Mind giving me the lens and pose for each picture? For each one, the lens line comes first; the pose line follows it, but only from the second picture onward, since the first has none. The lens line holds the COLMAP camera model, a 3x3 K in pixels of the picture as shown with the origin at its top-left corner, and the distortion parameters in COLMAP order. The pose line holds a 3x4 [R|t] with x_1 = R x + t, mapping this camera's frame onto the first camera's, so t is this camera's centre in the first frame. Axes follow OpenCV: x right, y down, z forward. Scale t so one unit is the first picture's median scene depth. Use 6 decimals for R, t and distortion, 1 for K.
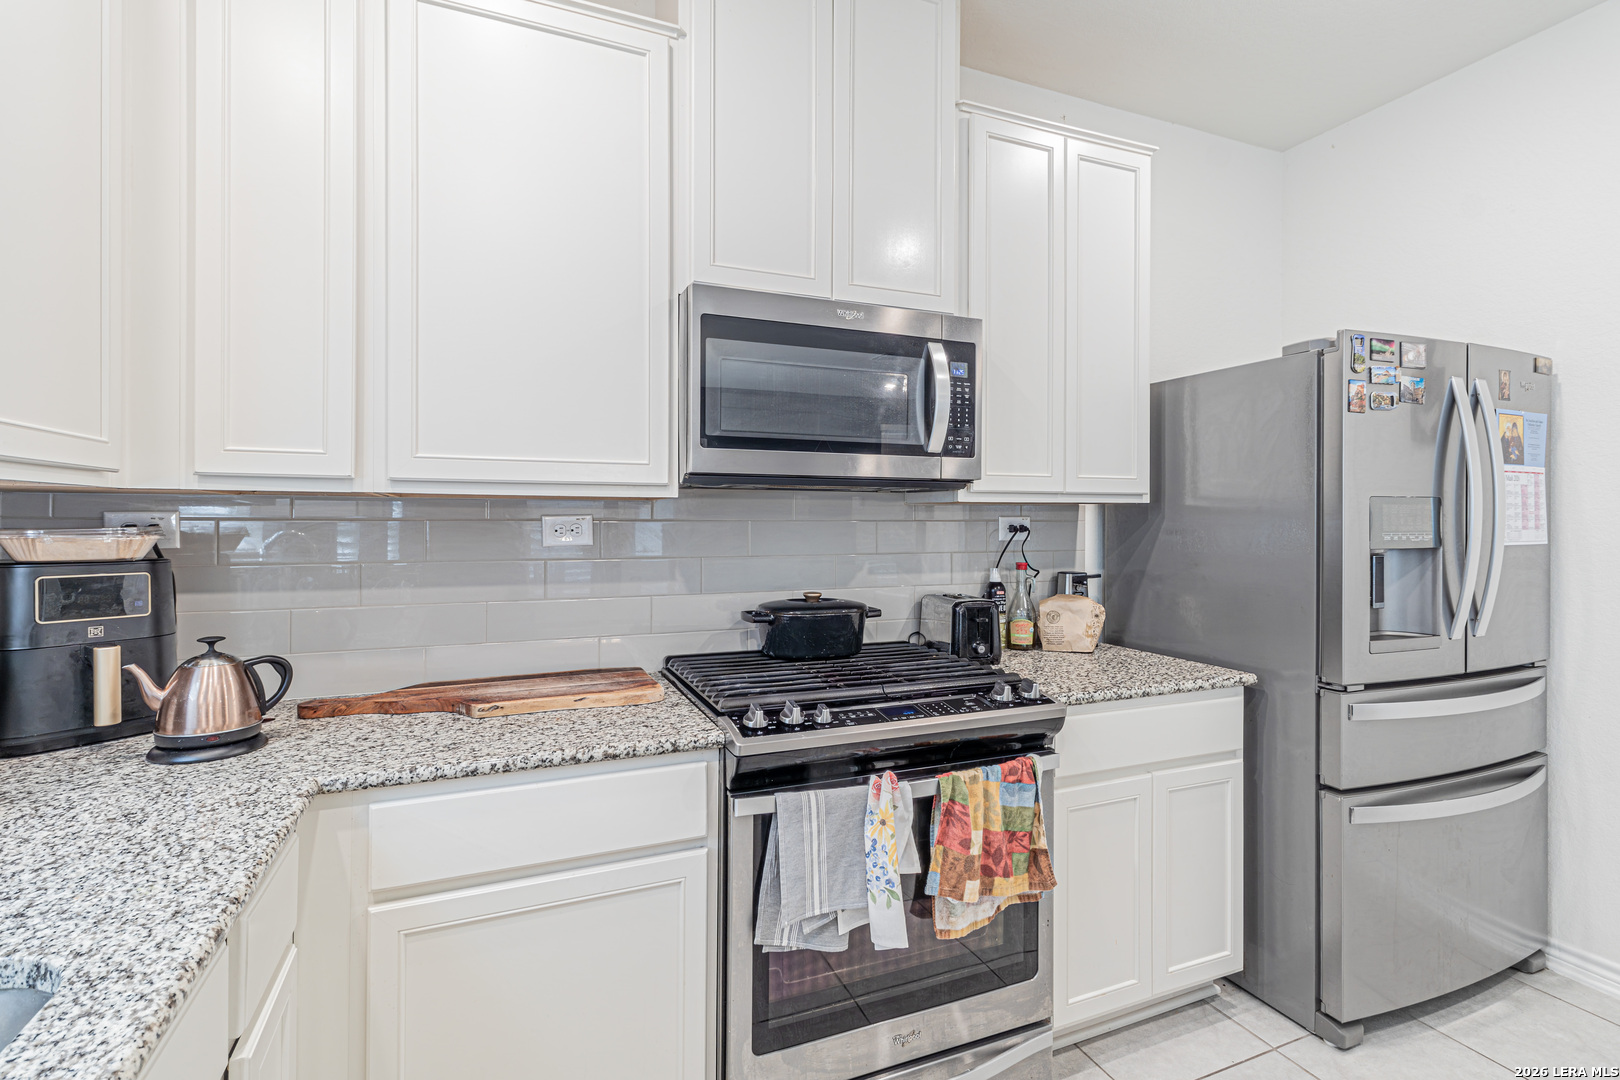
lens RADIAL K [[766.7, 0, 727.4], [0, 766.7, 521.2], [0, 0, 1]] dist [0.001849, 0.000332]
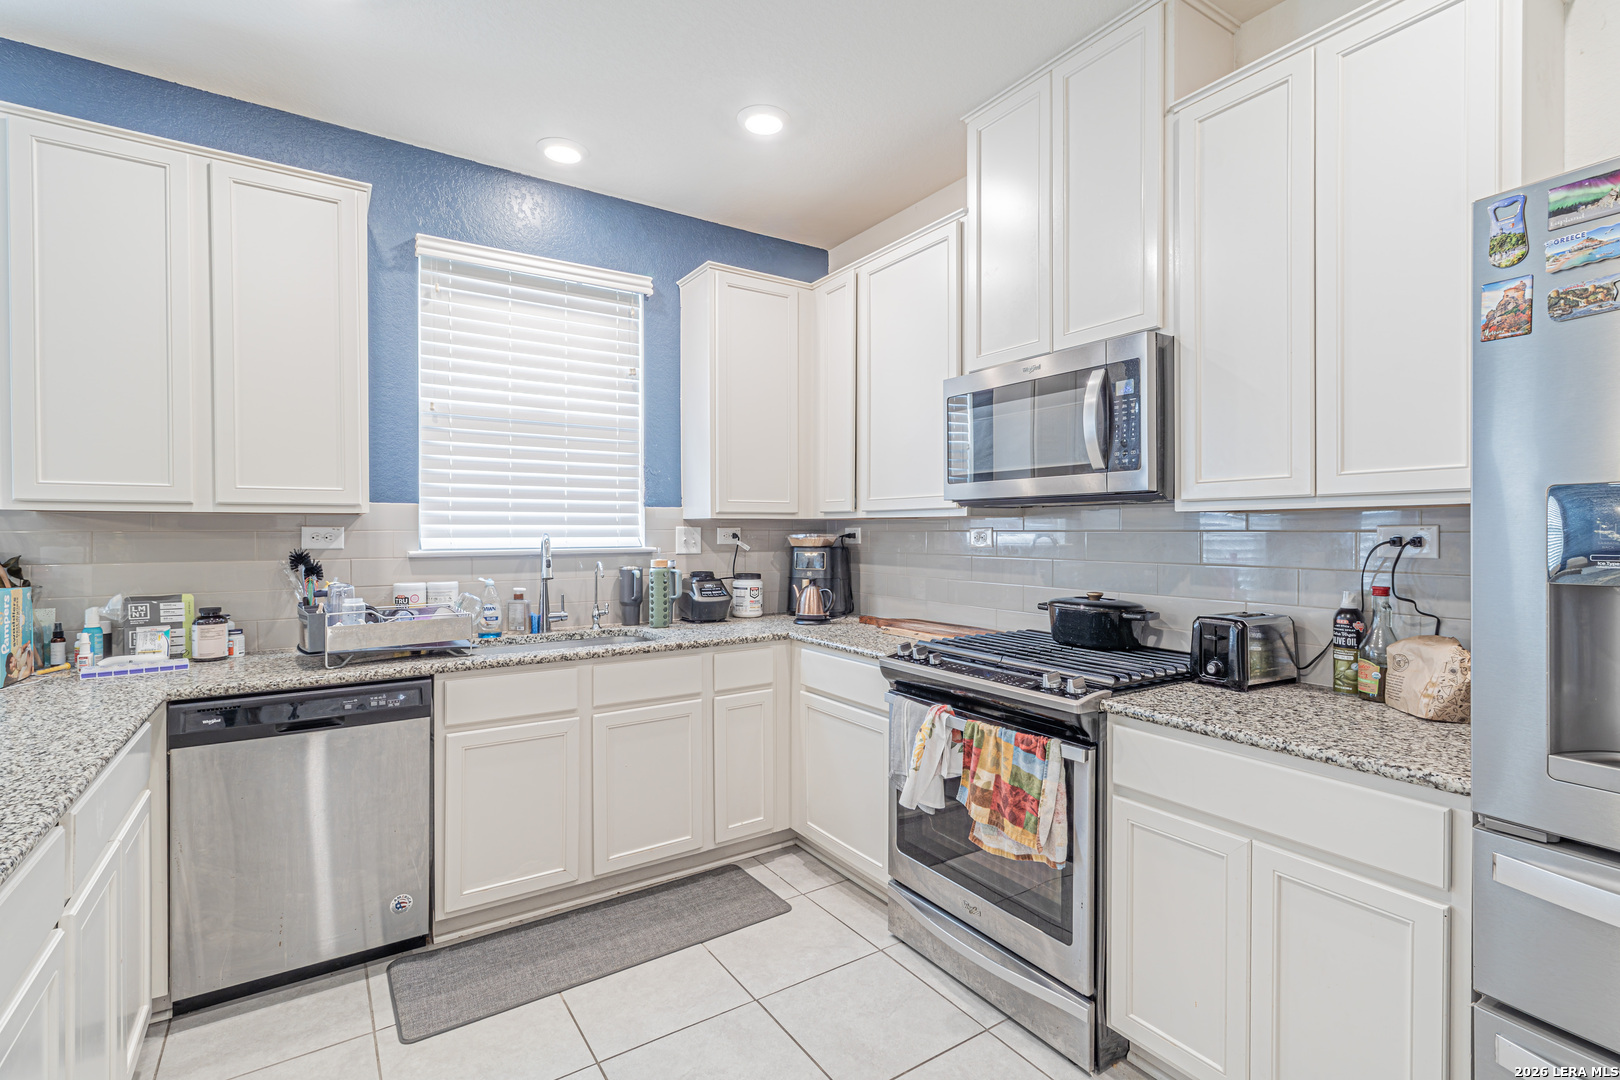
lens RADIAL K [[748.0, 0, 841.6], [0, 748.0, 535.2], [0, 0, 1]] dist [0.005573, 0.000632]
pose [[0.220947, 0.004182, -0.975277, 1.243350], [-0.001222, 0.999991, 0.004011, 0.001234], [0.975285, 0.000306, 0.220950, 0.401294]]
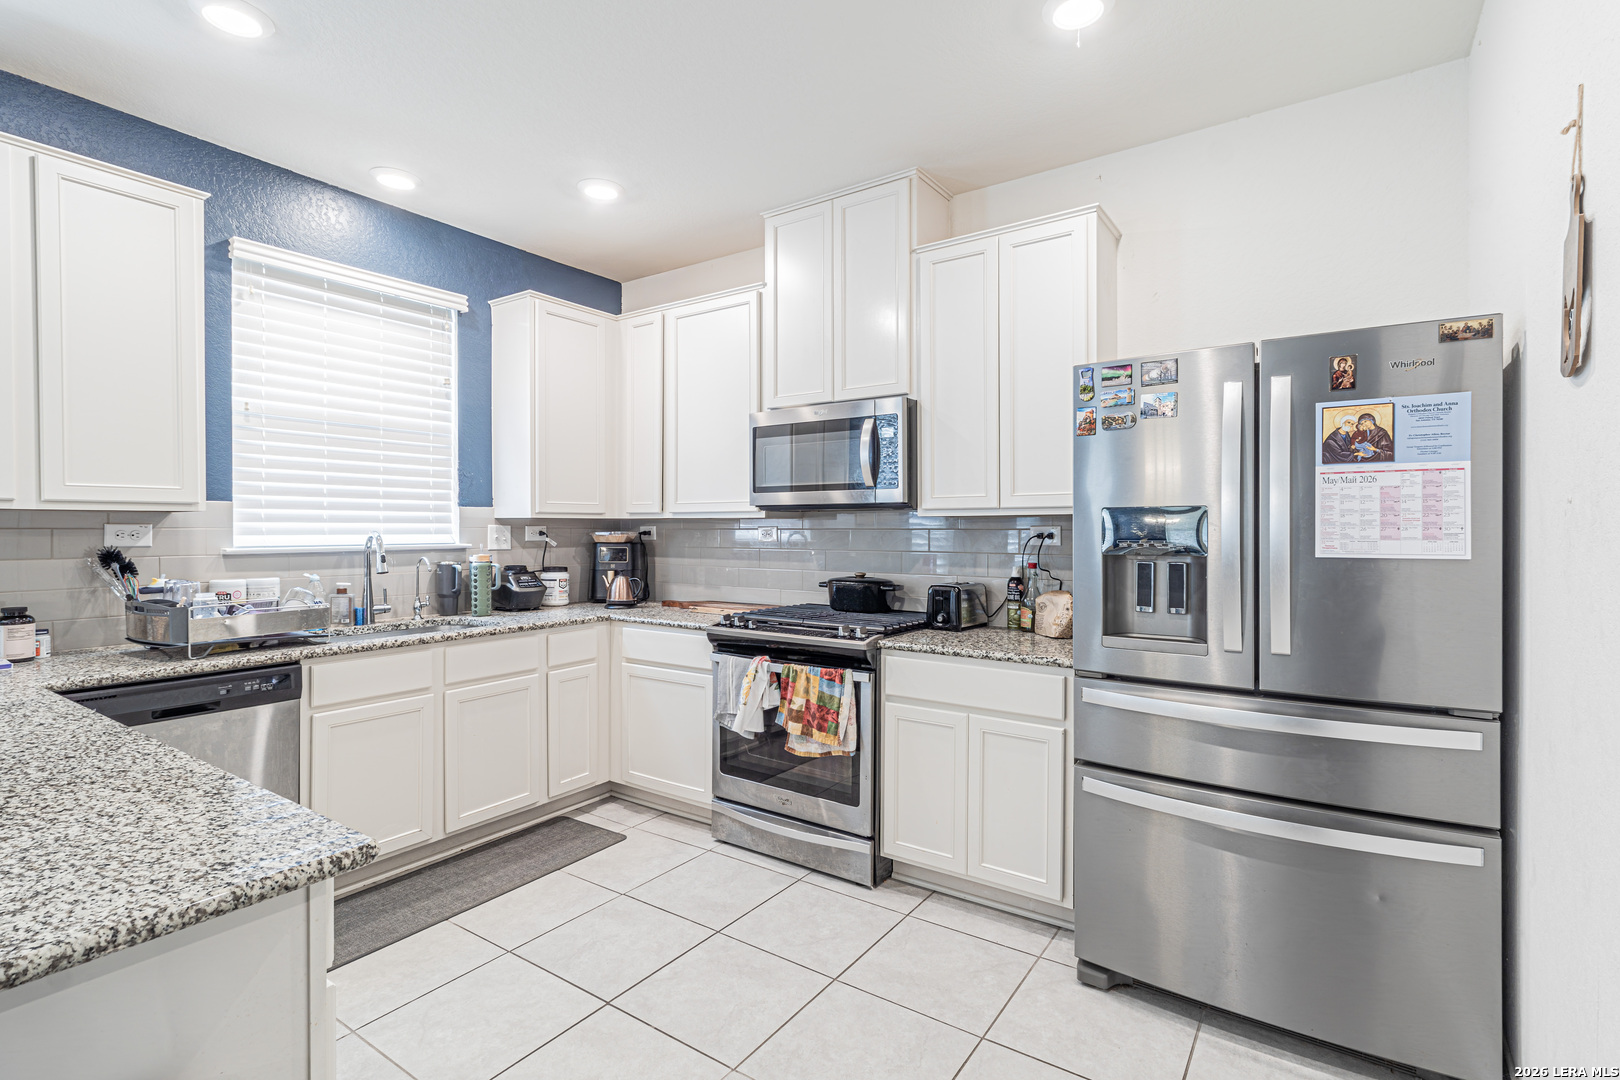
lens RADIAL K [[758.2, 0, 809.6], [0, 758.2, 533.7], [0, 0, 1]] dist [0.003018, 0.001056]
pose [[0.539788, 0.003817, -0.841793, 1.547667], [-0.001565, 0.999993, 0.003531, 0.003047], [0.841800, -0.000588, 0.539789, 0.033278]]
